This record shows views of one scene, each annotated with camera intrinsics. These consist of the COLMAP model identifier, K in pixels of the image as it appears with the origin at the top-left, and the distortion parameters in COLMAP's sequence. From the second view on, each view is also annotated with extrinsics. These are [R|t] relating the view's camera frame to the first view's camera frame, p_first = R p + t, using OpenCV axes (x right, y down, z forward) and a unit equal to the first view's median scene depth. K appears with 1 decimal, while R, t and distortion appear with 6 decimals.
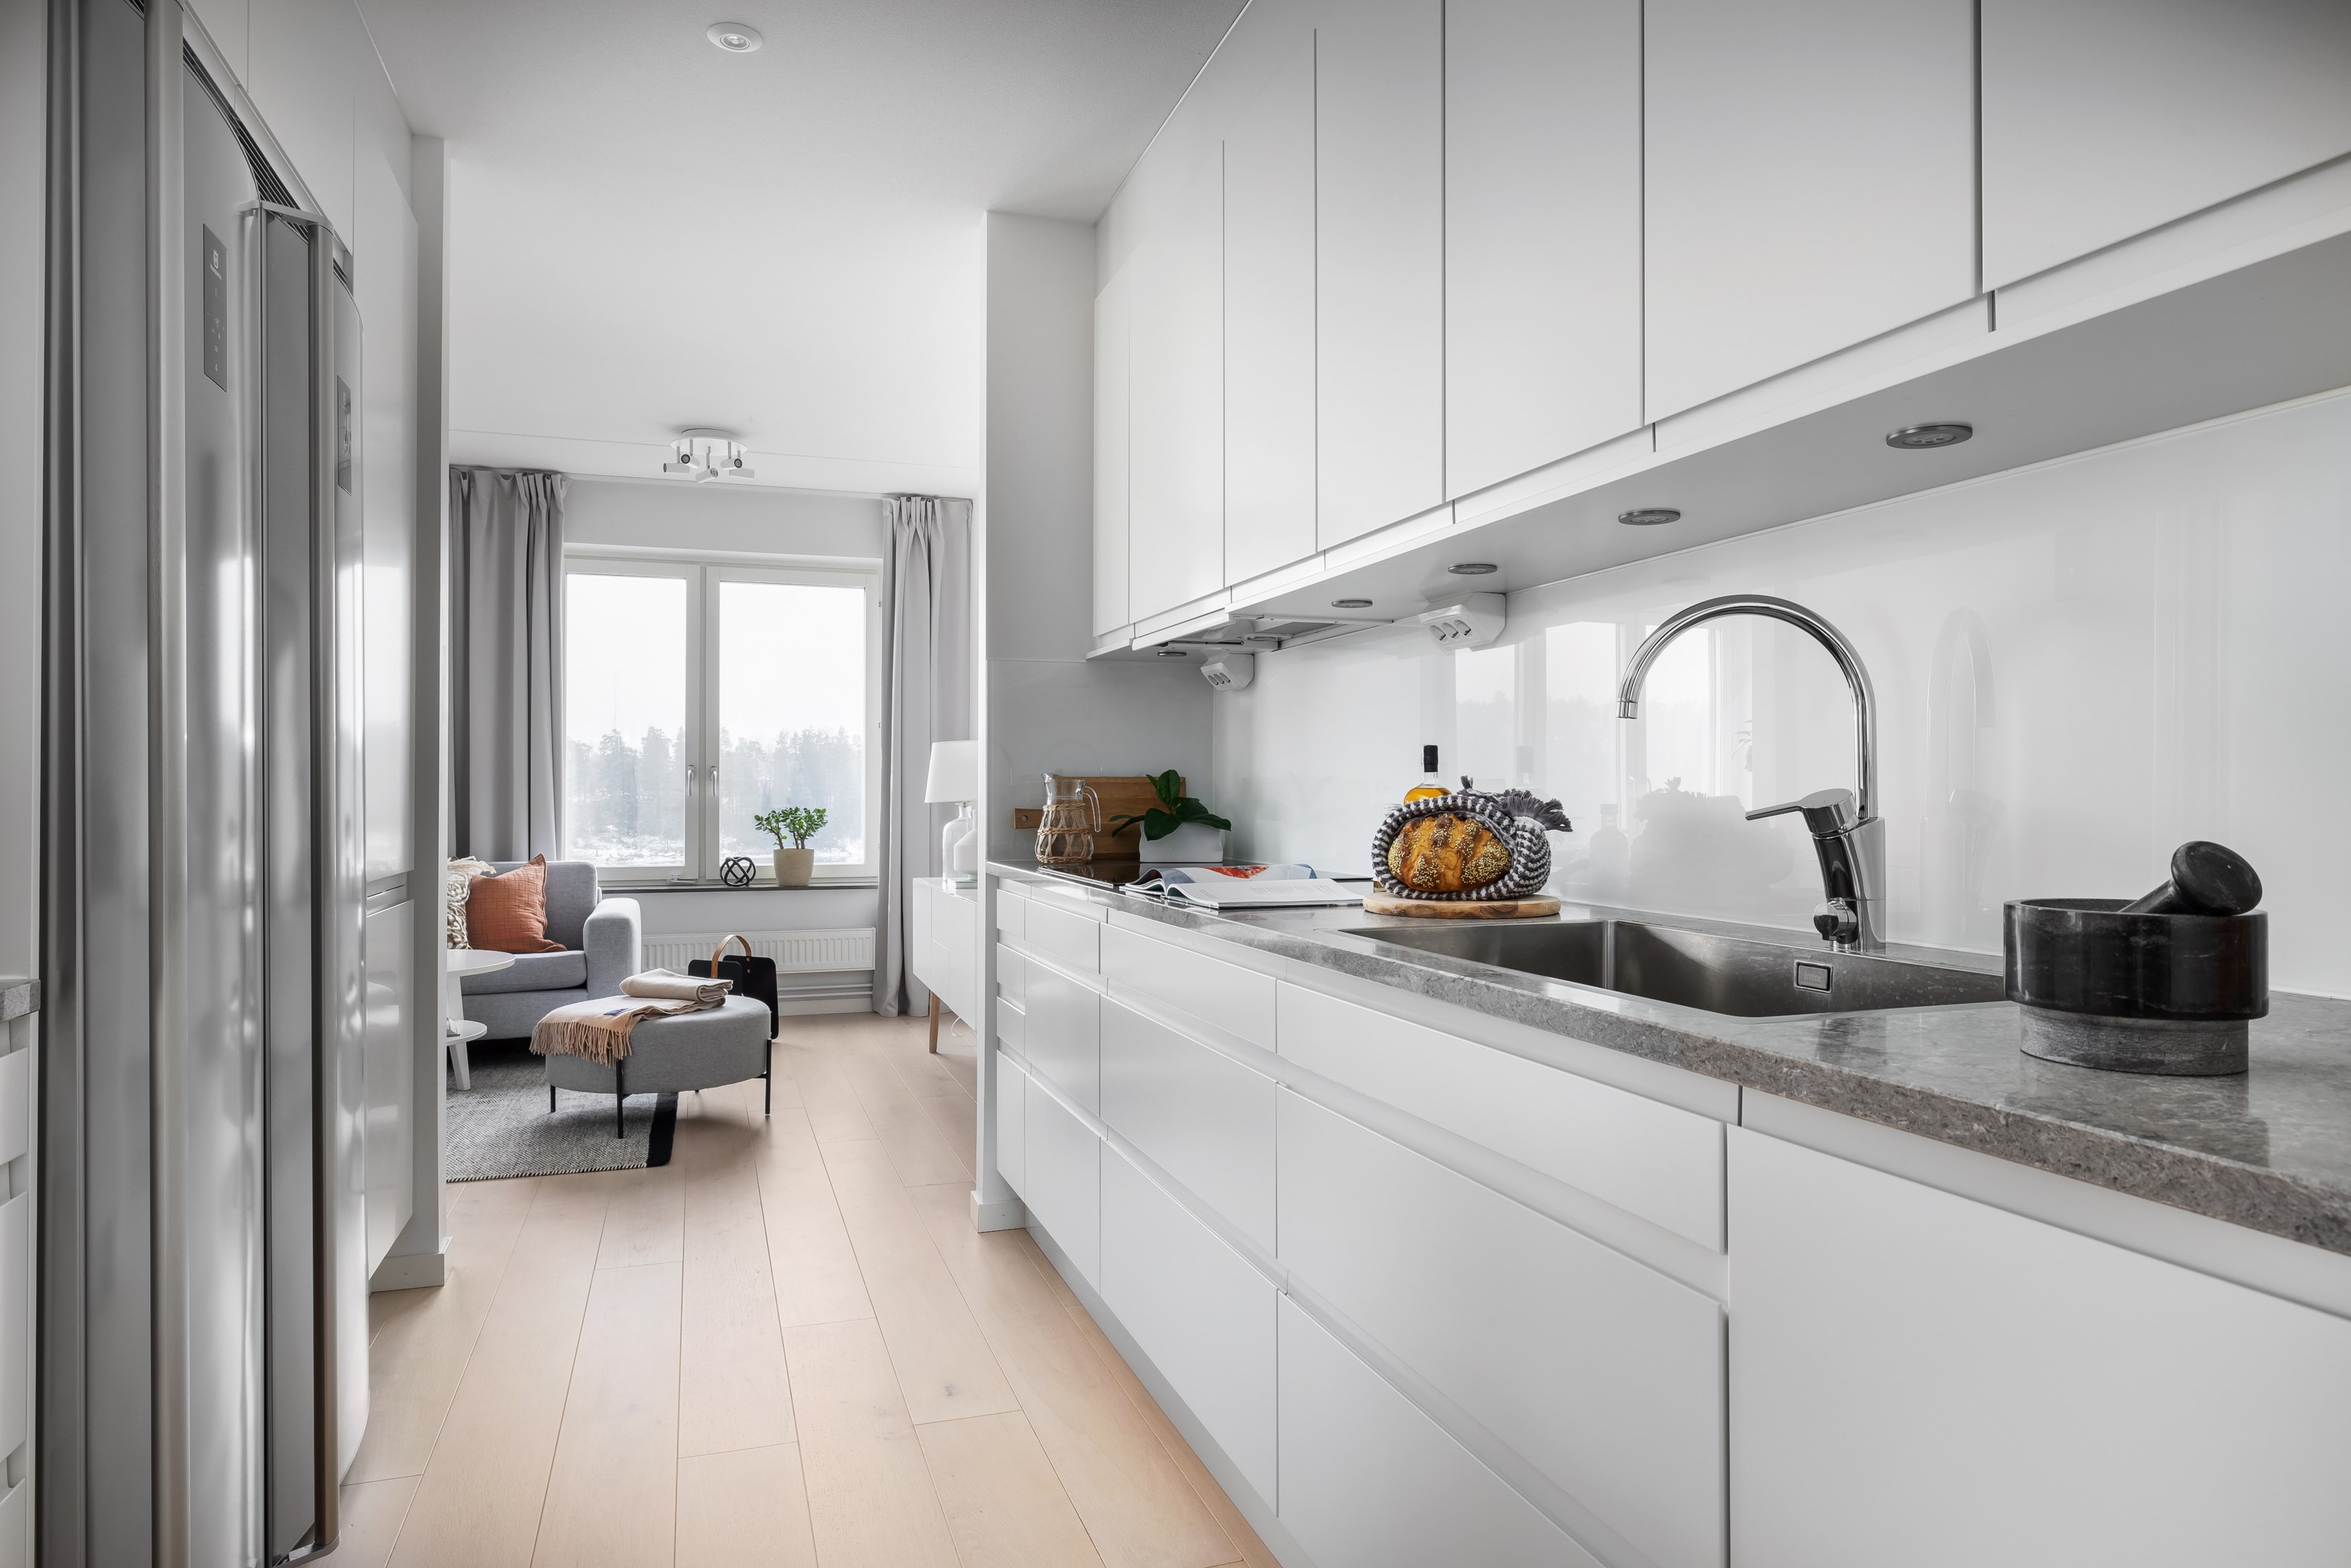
lens RADIAL K [[1404.6, 0, 1177.0], [0, 1404.6, 792.8], [0, 0, 1]] dist [-0.000753, 0.000180]
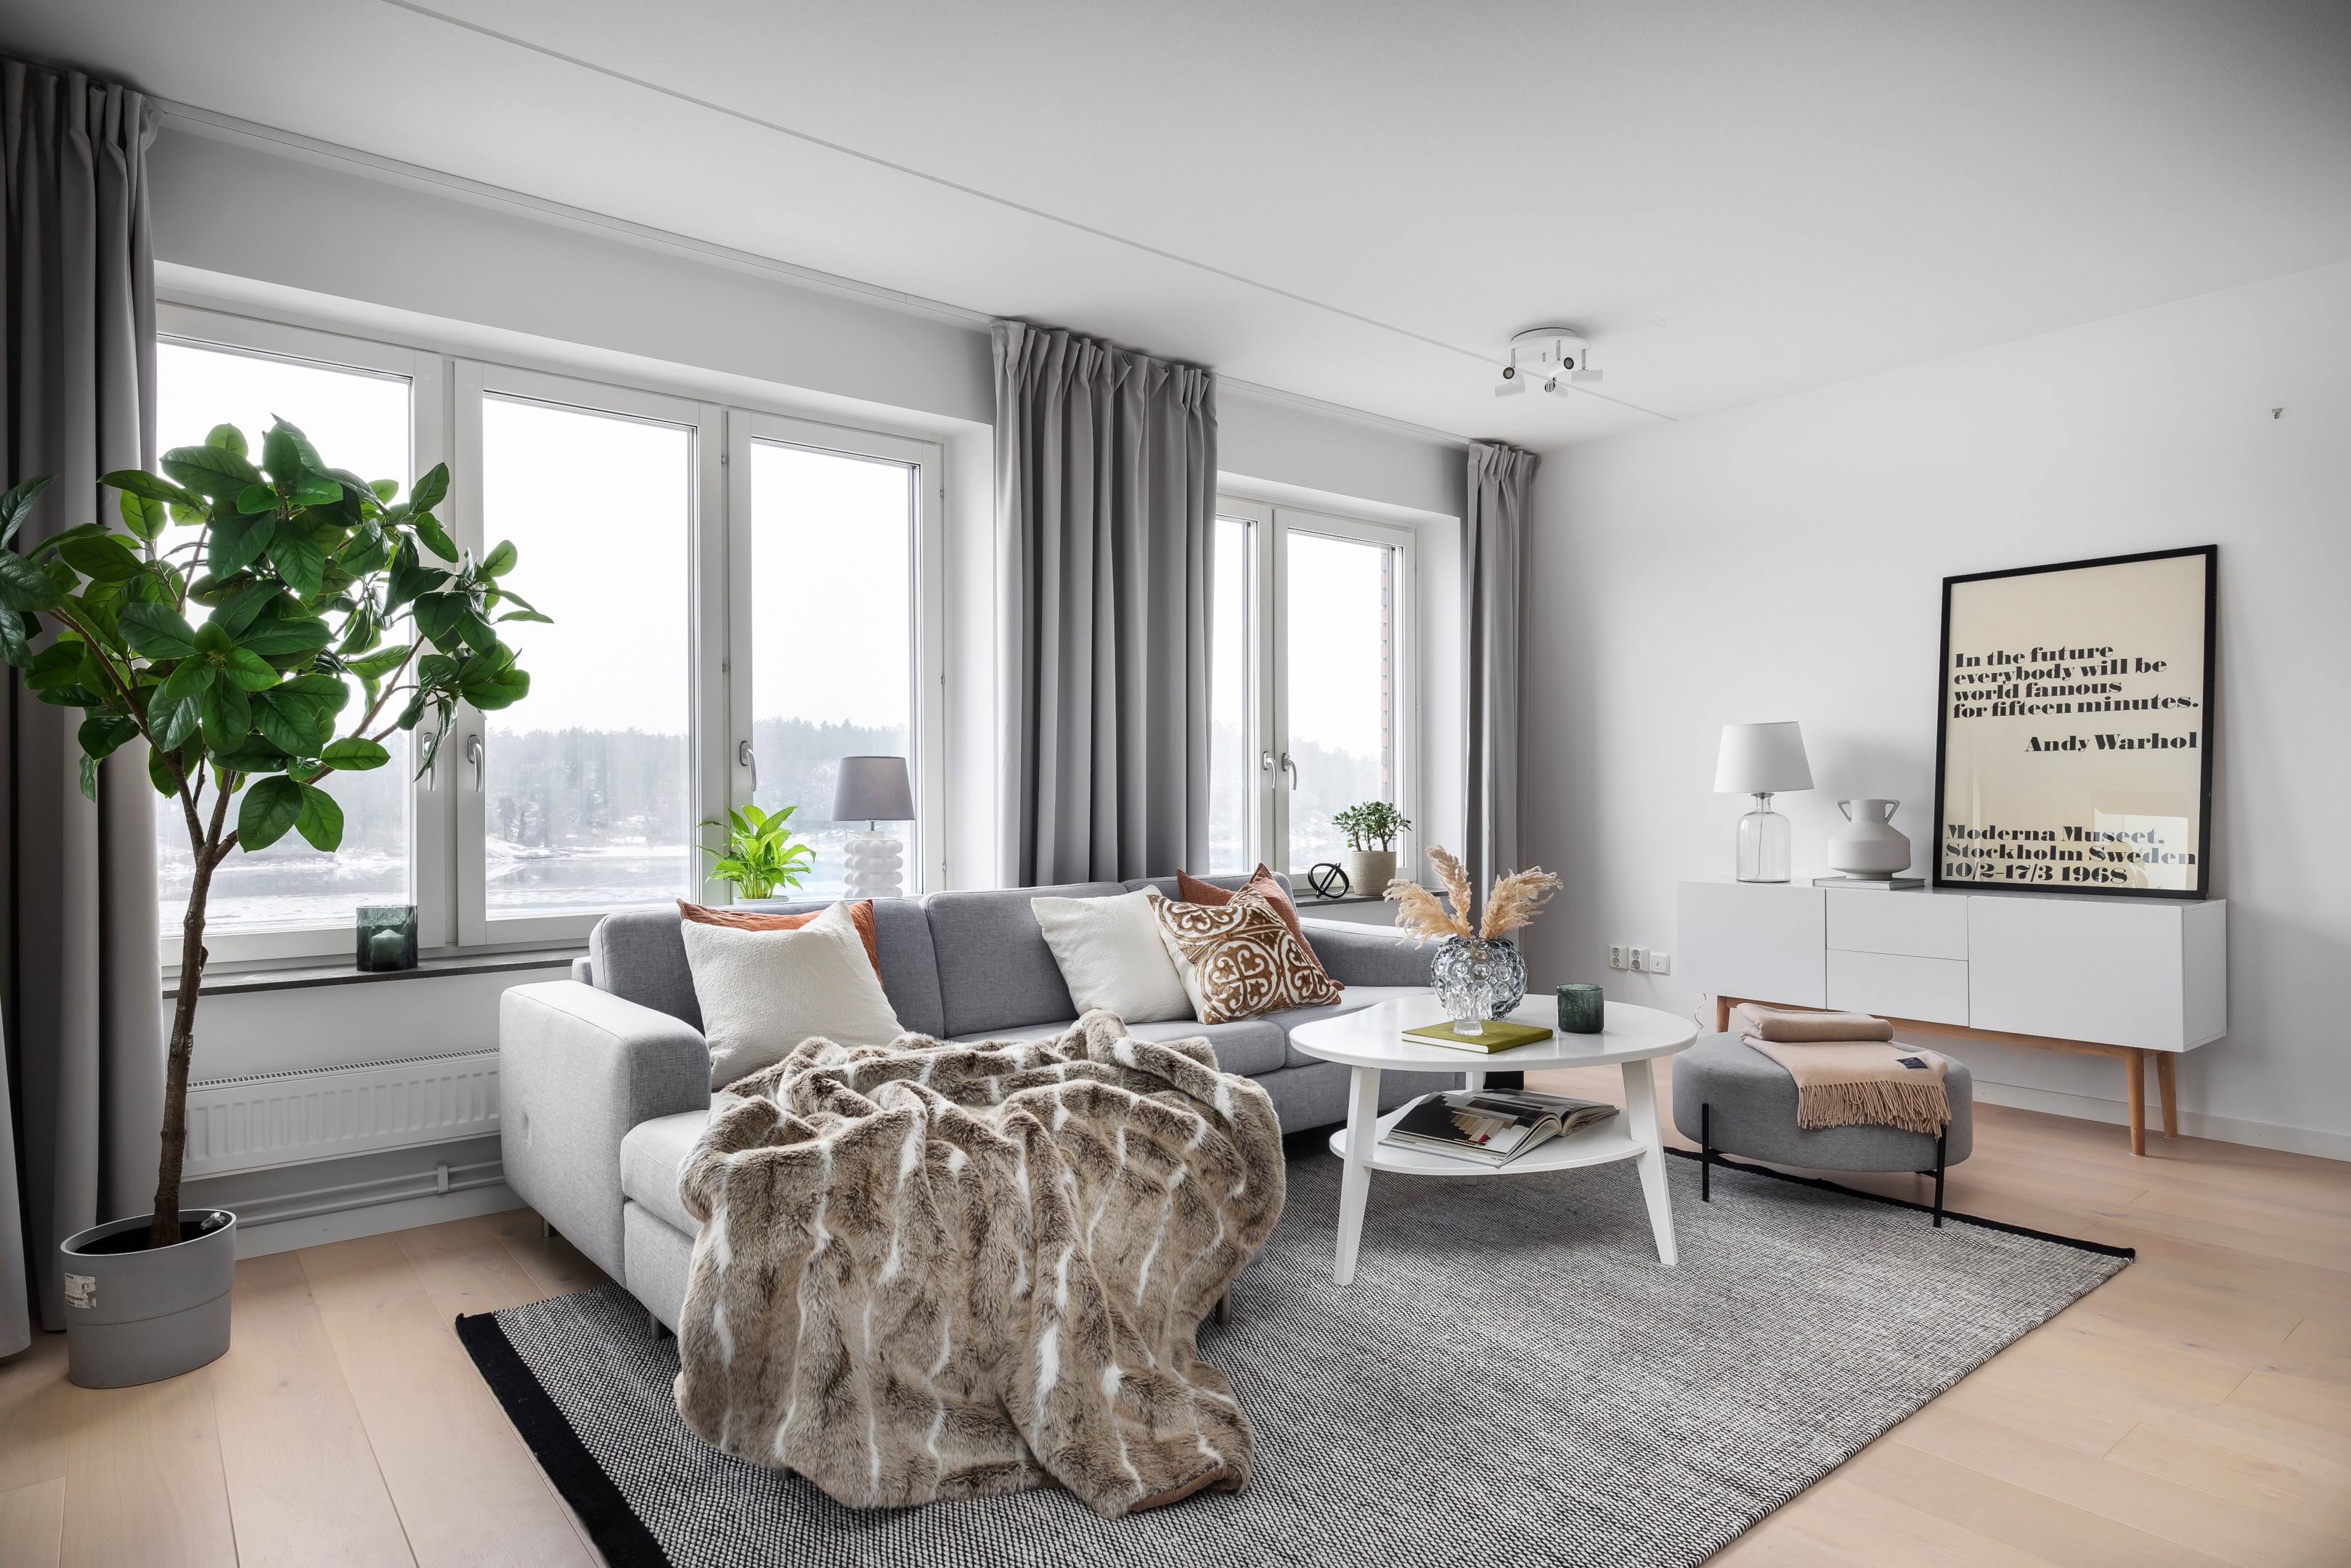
lens RADIAL K [[1310.7, 0, 1173.2], [0, 1310.7, 796.6], [0, 0, 1]] dist [0.000389, 0.000067]
pose [[0.939621, -0.005160, 0.342179, -2.207493], [0.004882, 0.999987, 0.001674, 0.017005], [-0.342183, 0.000097, 0.939633, 1.021873]]
